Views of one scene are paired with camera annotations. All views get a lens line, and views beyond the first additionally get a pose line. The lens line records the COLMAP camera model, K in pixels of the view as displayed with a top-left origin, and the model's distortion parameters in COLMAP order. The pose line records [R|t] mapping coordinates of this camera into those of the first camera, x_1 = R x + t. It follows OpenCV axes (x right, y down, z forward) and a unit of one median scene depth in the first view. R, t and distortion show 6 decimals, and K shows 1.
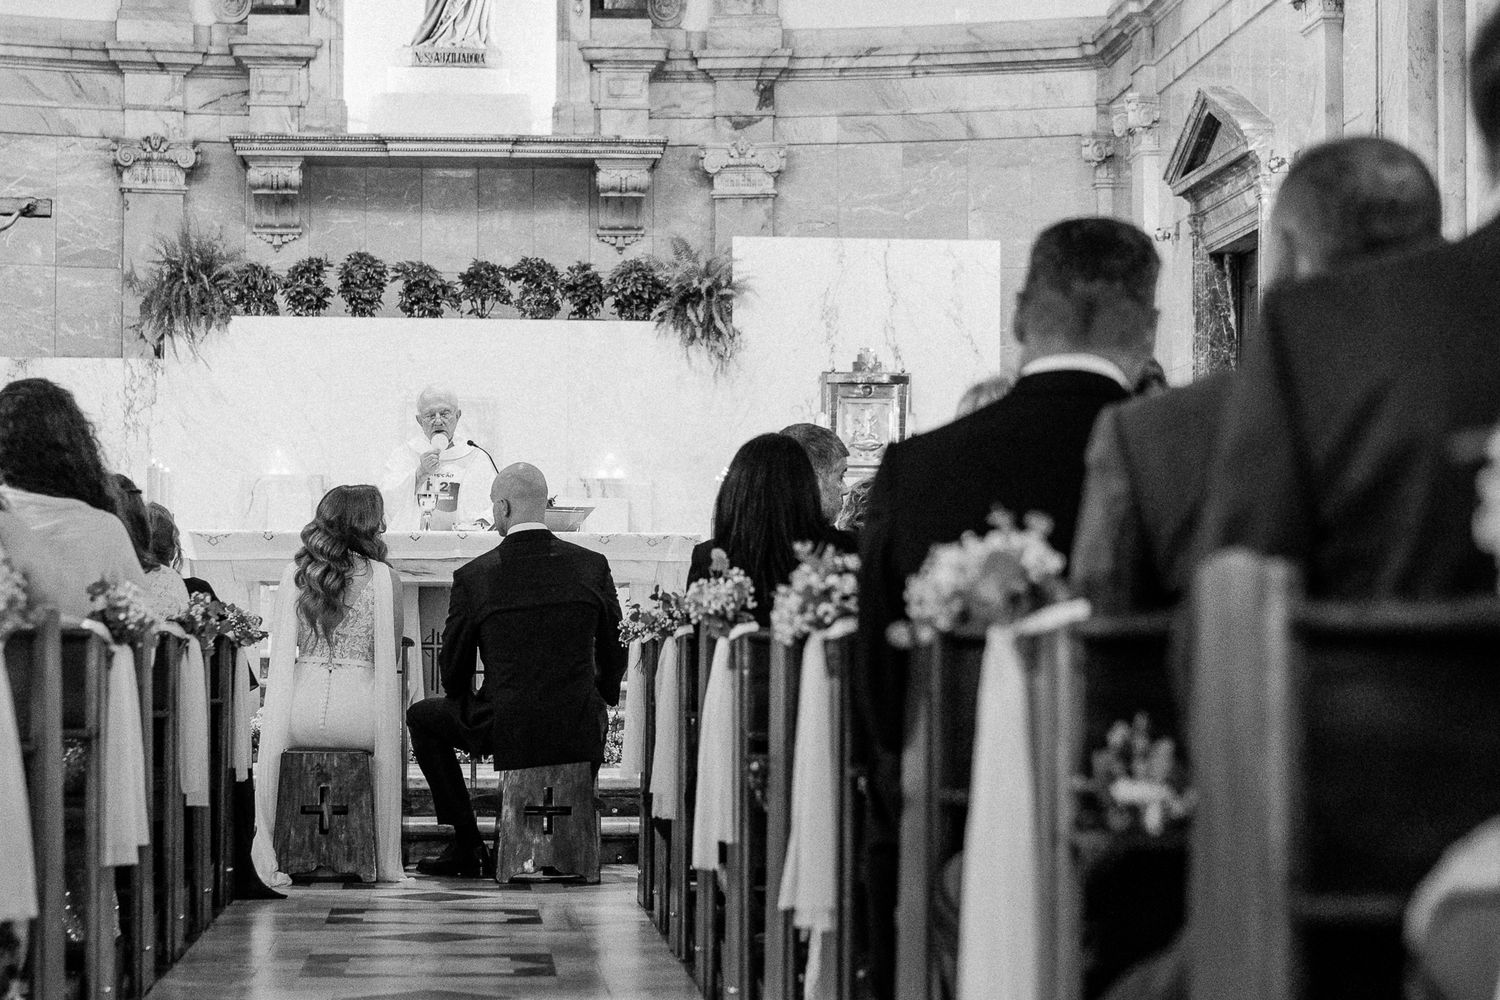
lens RADIAL K [[3542.8, 0, 750.0], [0, 3542.8, 500.0], [0, 0, 1]] dist [-0.075842, -0.330629]
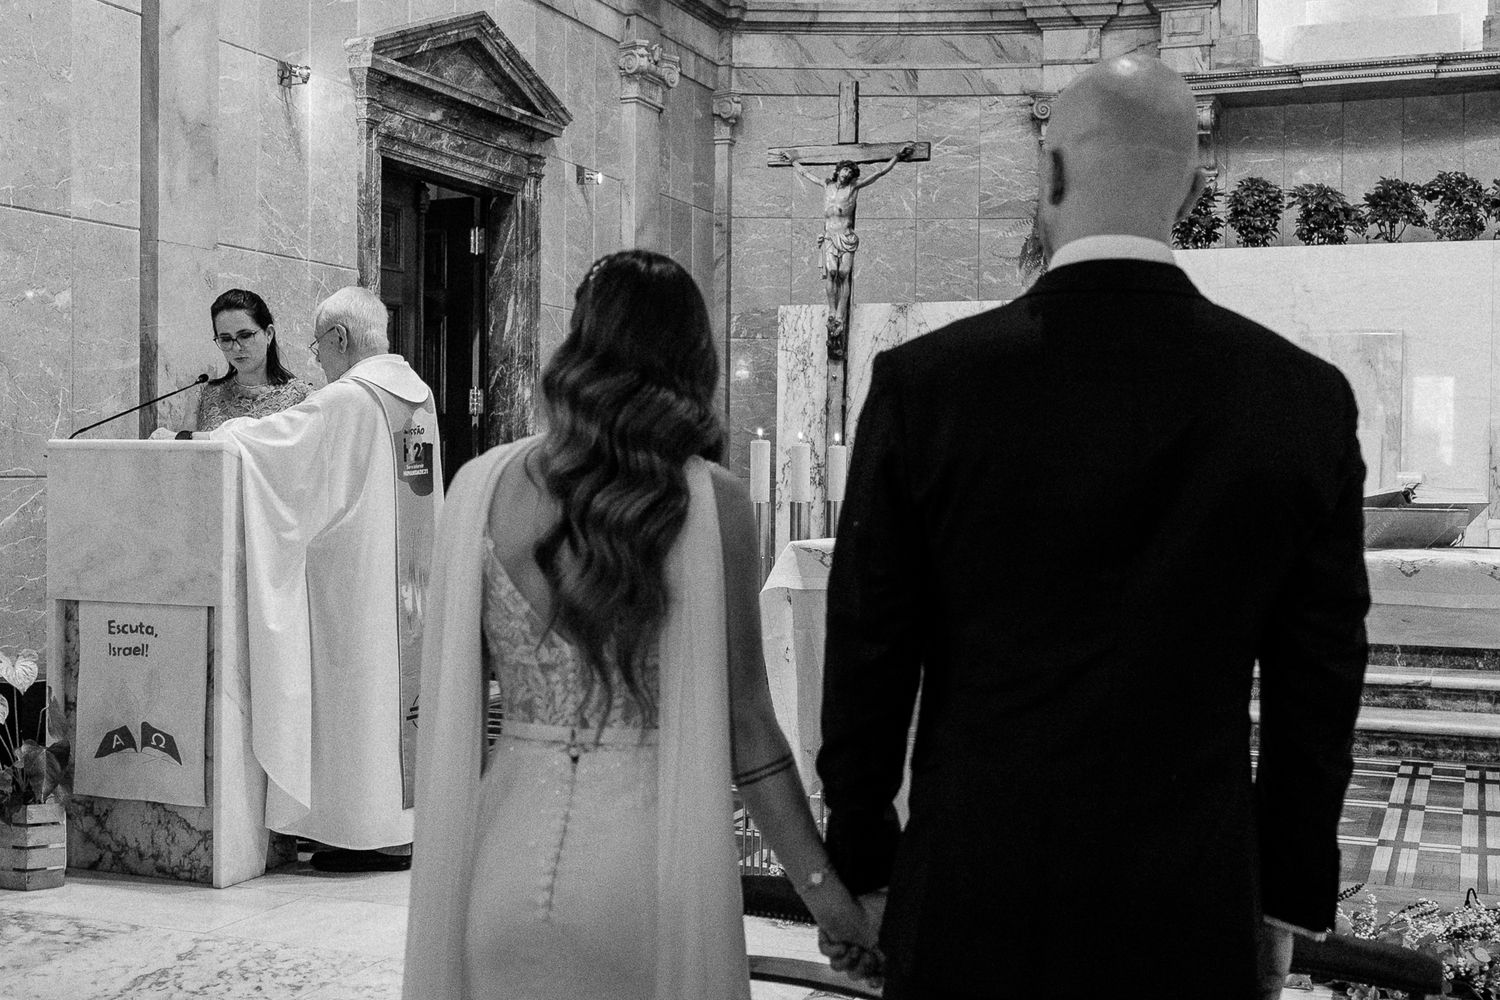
lens RADIAL K [[1759.3, 0, 750.0], [0, 1759.3, 500.0], [0, 0, 1]] dist [-0.006521, 0.014337]
pose [[0.889620, 0.013718, -0.456496, -0.014058], [0.012921, 0.998393, 0.055184, -0.011593], [0.456519, -0.054991, 0.888012, 0.490569]]
